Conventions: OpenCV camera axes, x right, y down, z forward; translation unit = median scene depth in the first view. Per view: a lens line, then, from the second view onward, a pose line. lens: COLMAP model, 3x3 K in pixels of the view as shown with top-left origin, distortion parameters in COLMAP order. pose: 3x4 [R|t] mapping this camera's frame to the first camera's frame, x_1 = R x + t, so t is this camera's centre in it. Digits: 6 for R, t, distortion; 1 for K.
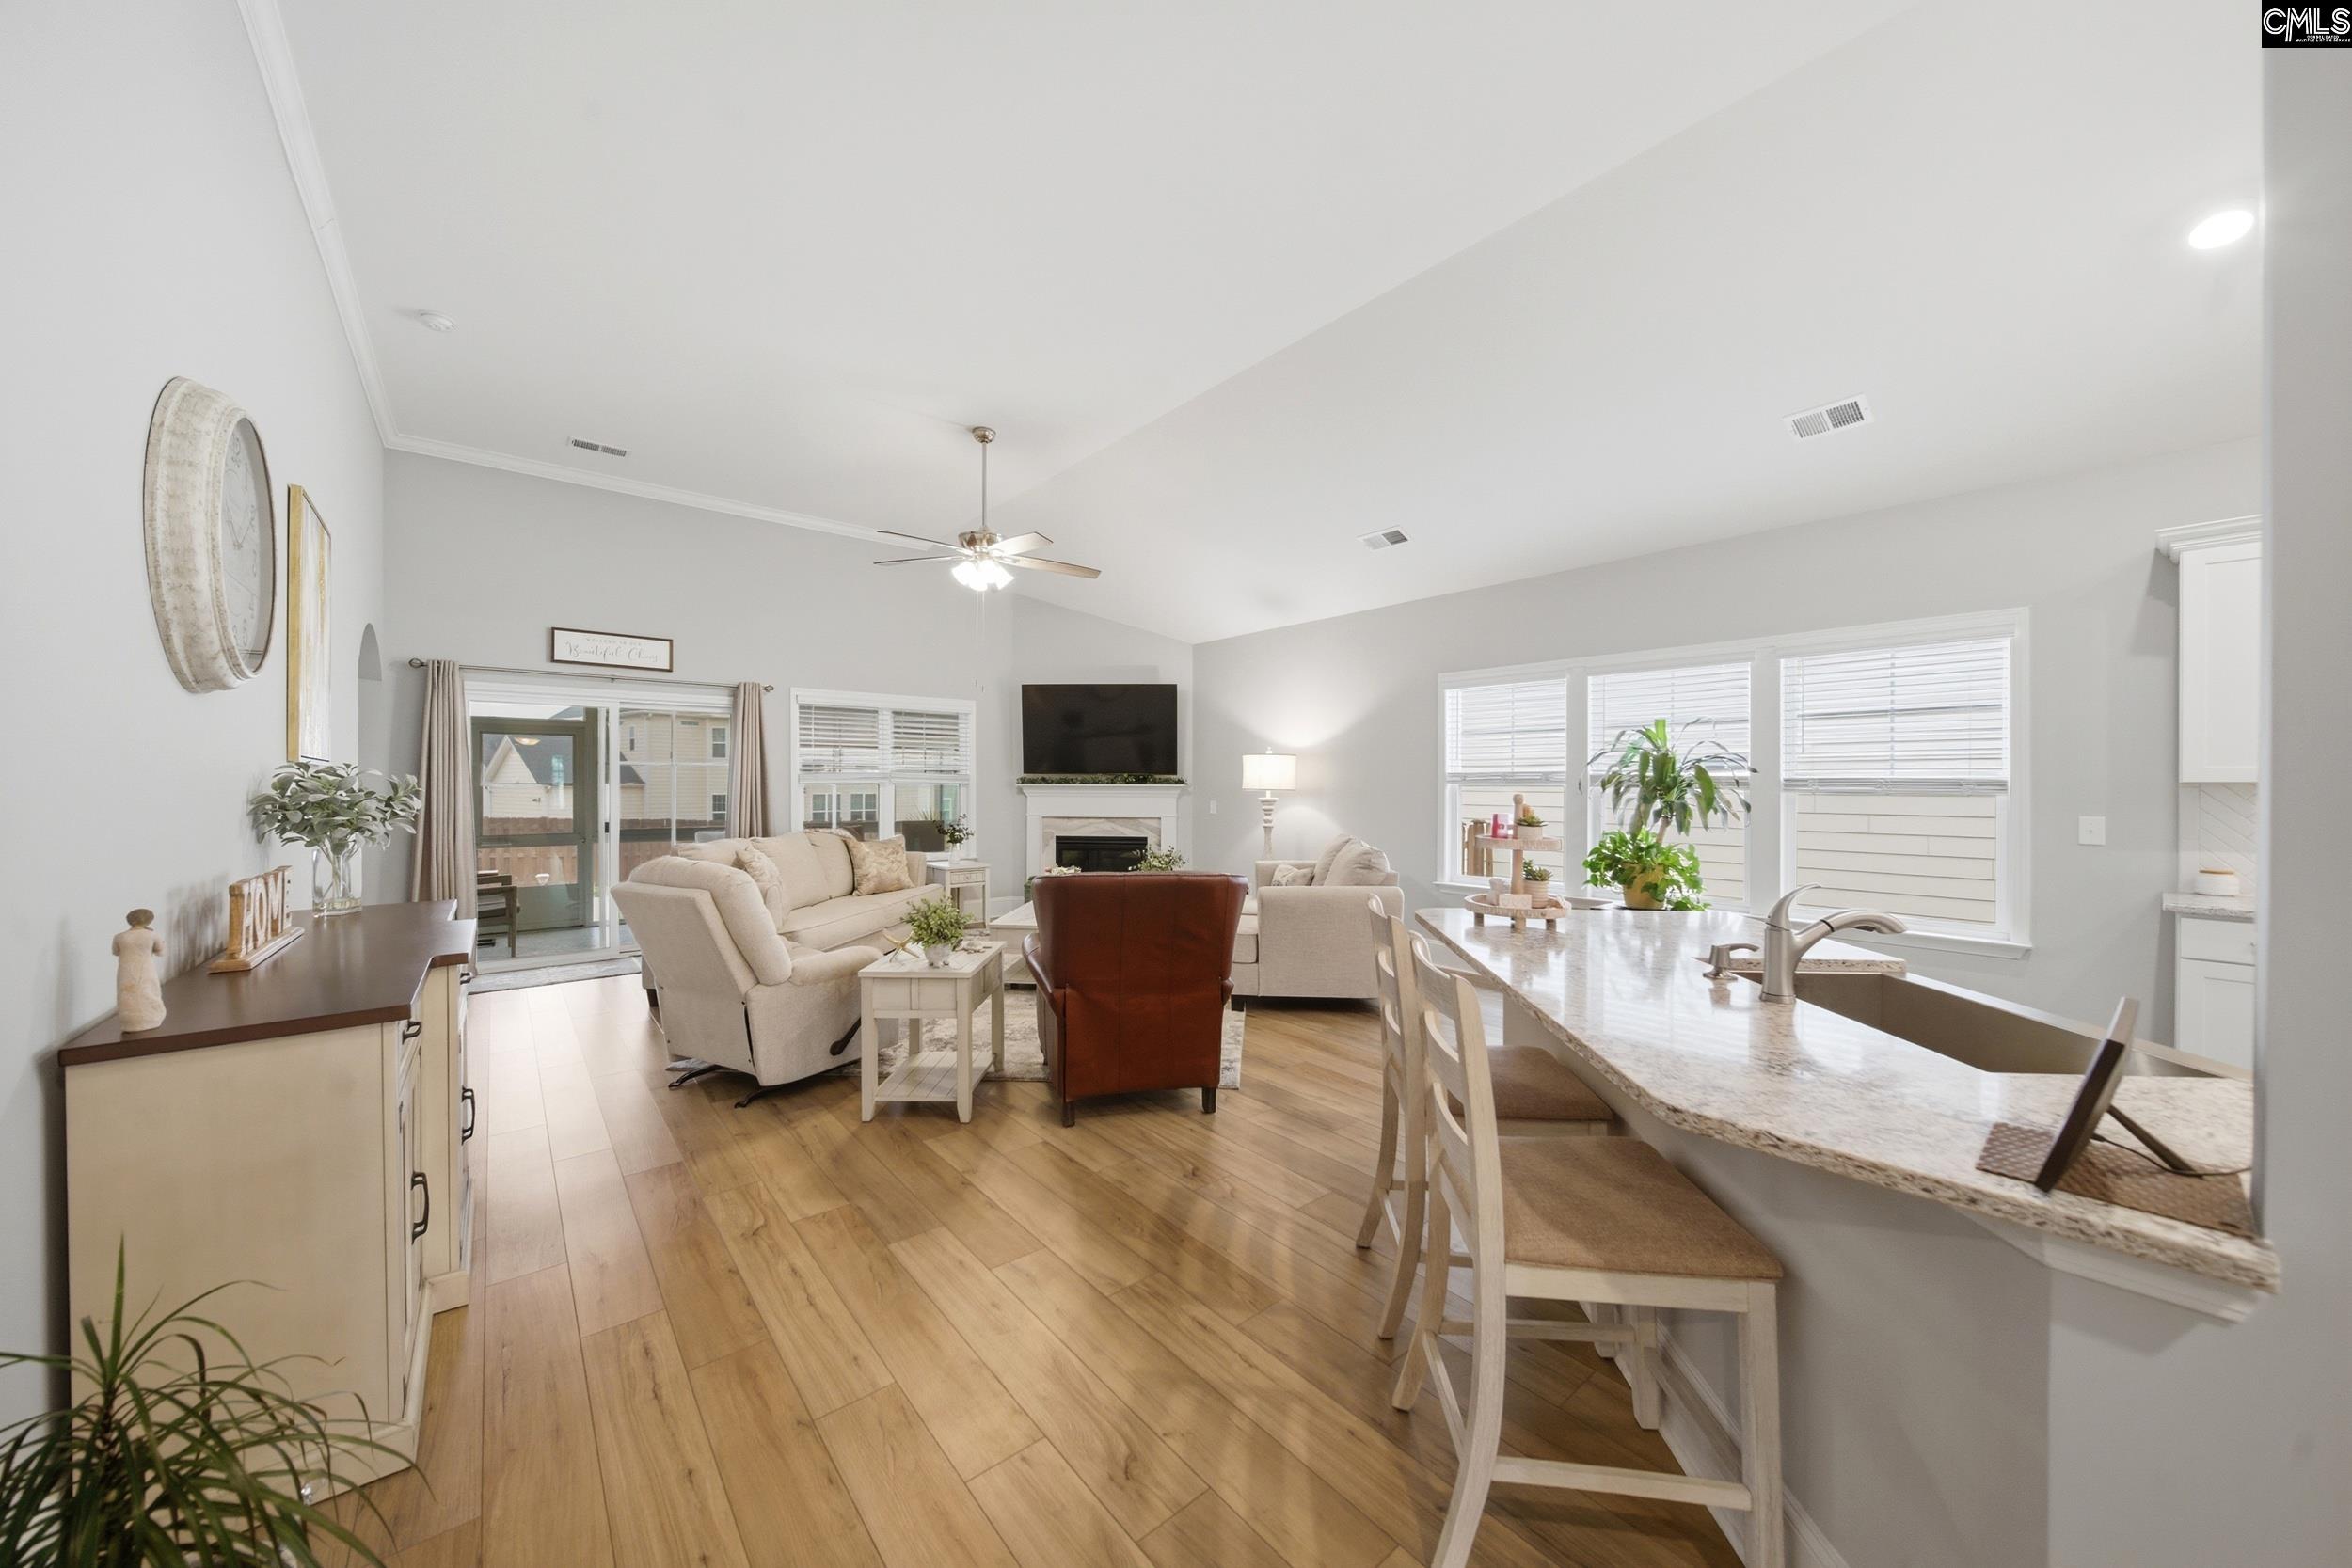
lens RADIAL K [[829.5, 0, 1184.1], [0, 829.5, 788.2], [0, 0, 1]] dist [-0.001741, -0.000337]
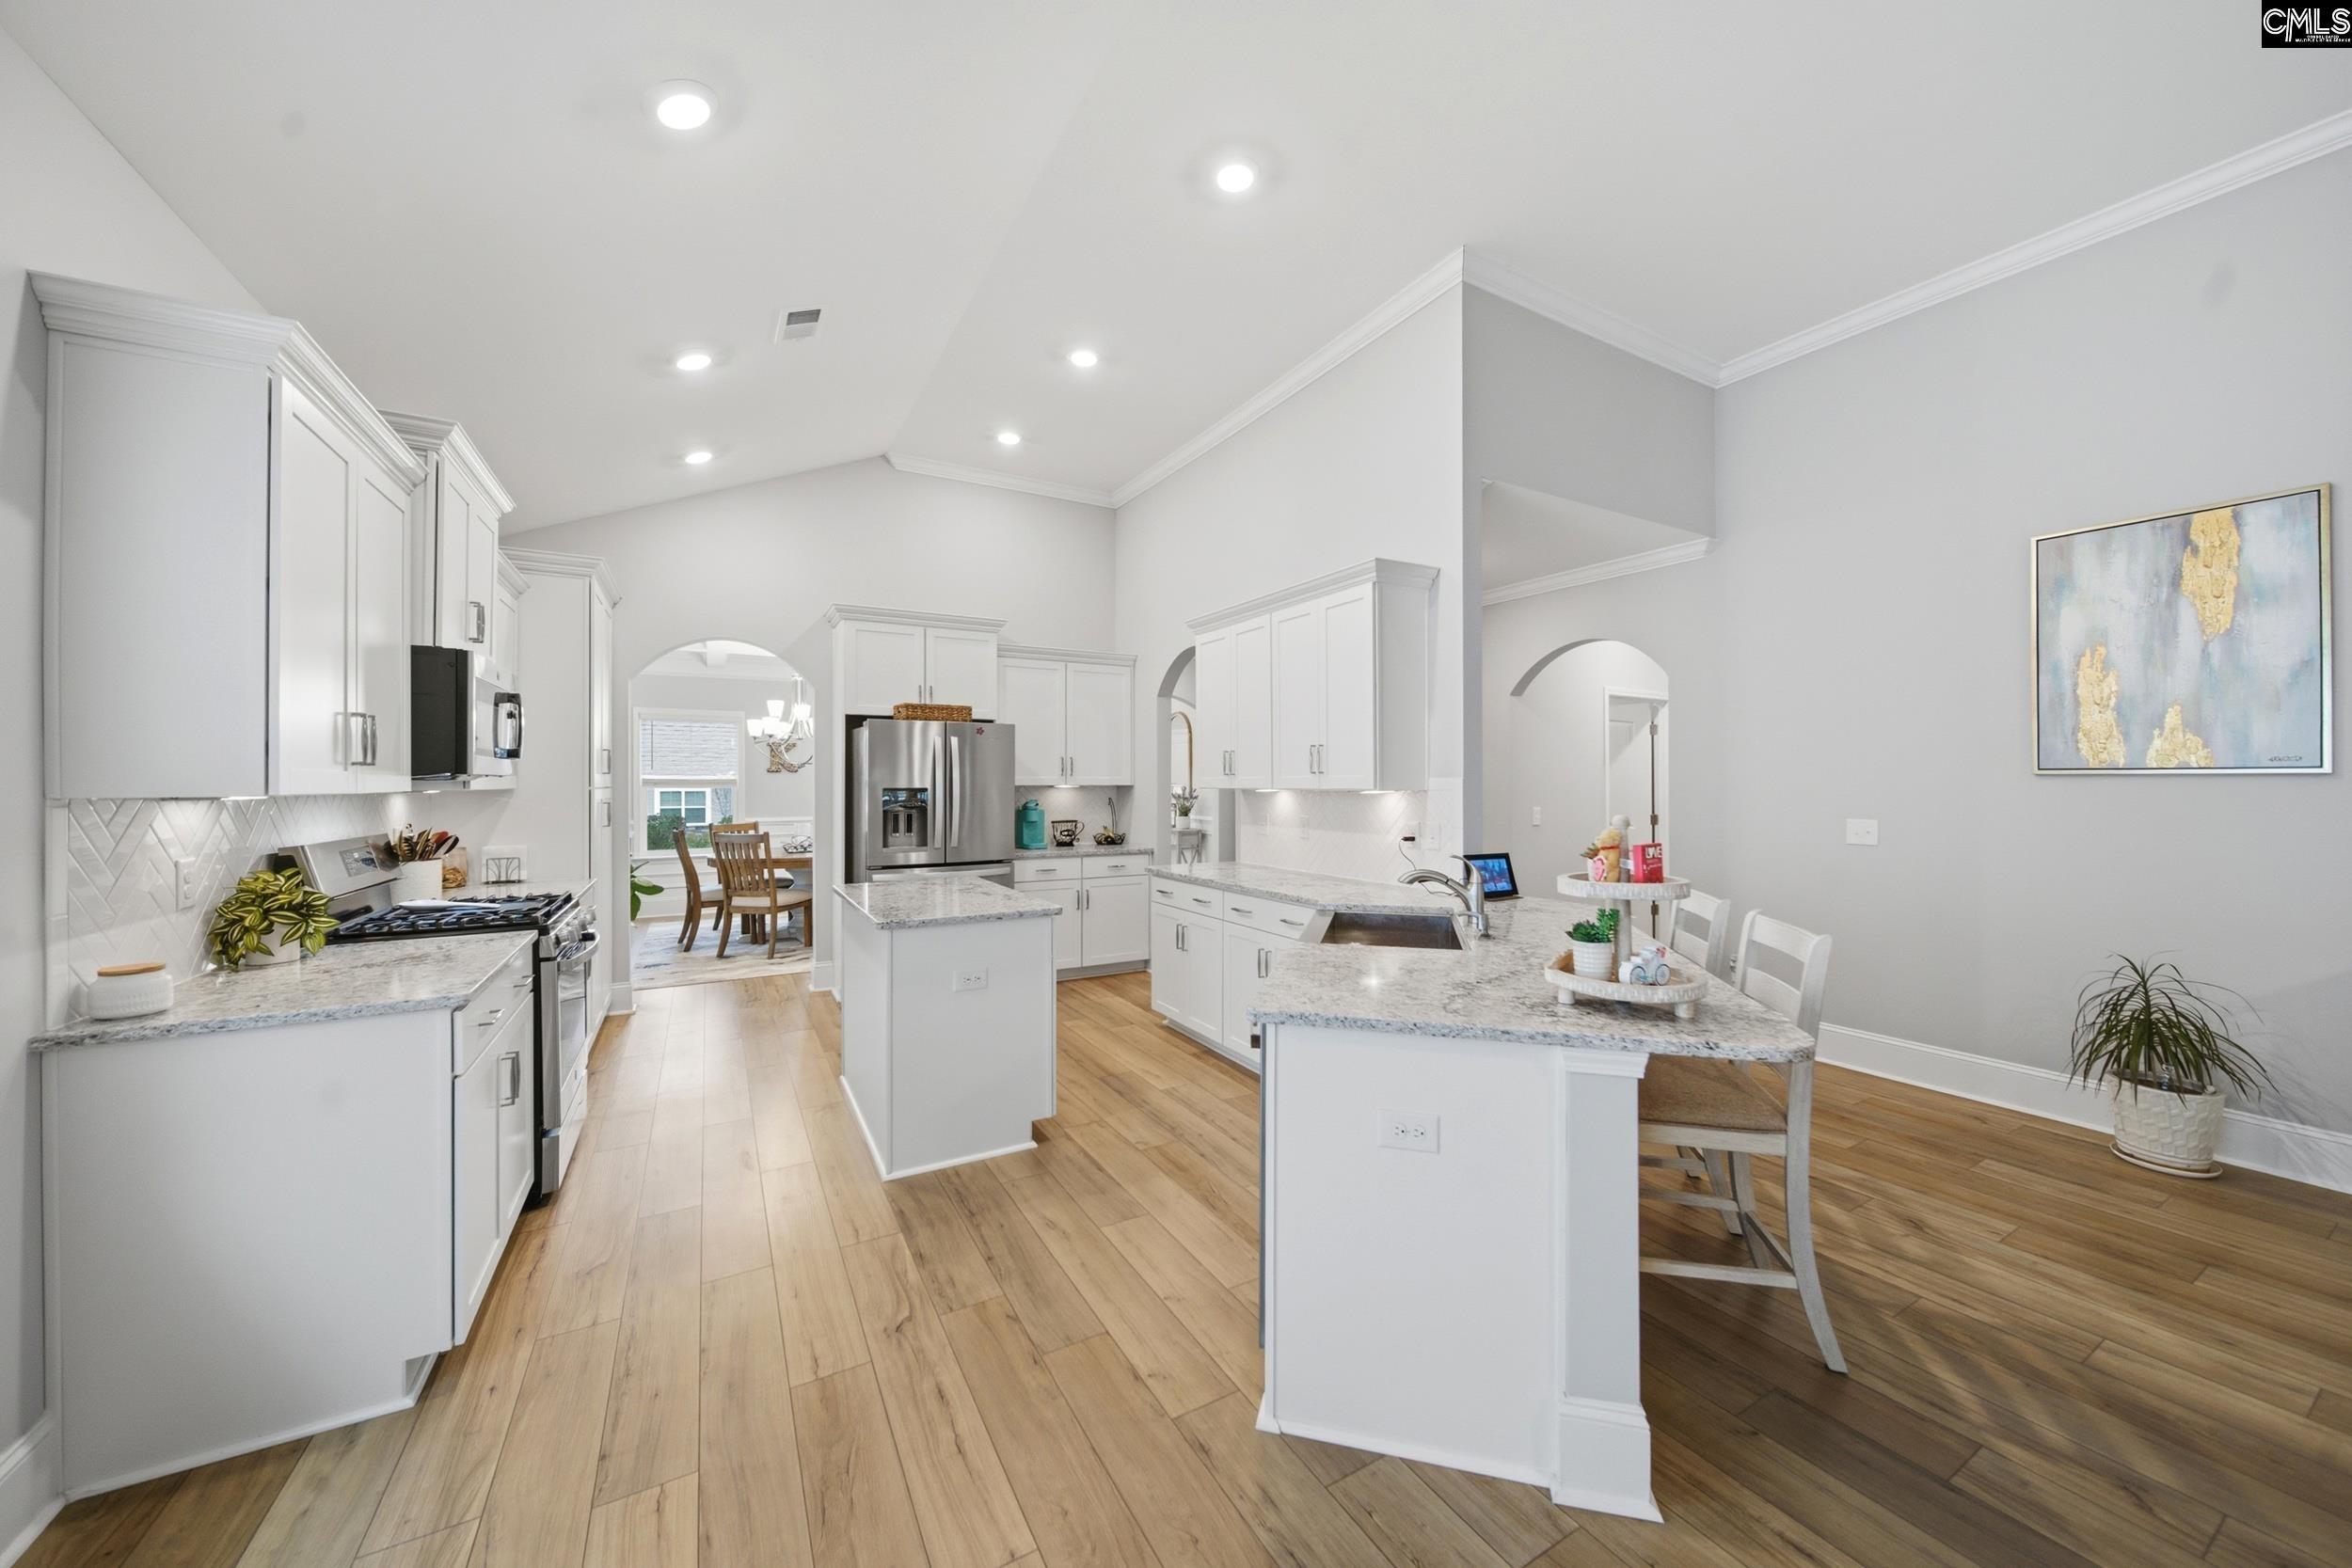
lens RADIAL K [[833.4, 0, 1181.9], [0, 833.4, 777.4], [0, 0, 1]] dist [-0.001897, -0.000222]
pose [[-0.983012, 0.000175, 0.183541, 0.302189], [0.000496, 0.999998, 0.001705, -0.011847], [-0.183540, 0.001767, -0.983011, 0.833983]]
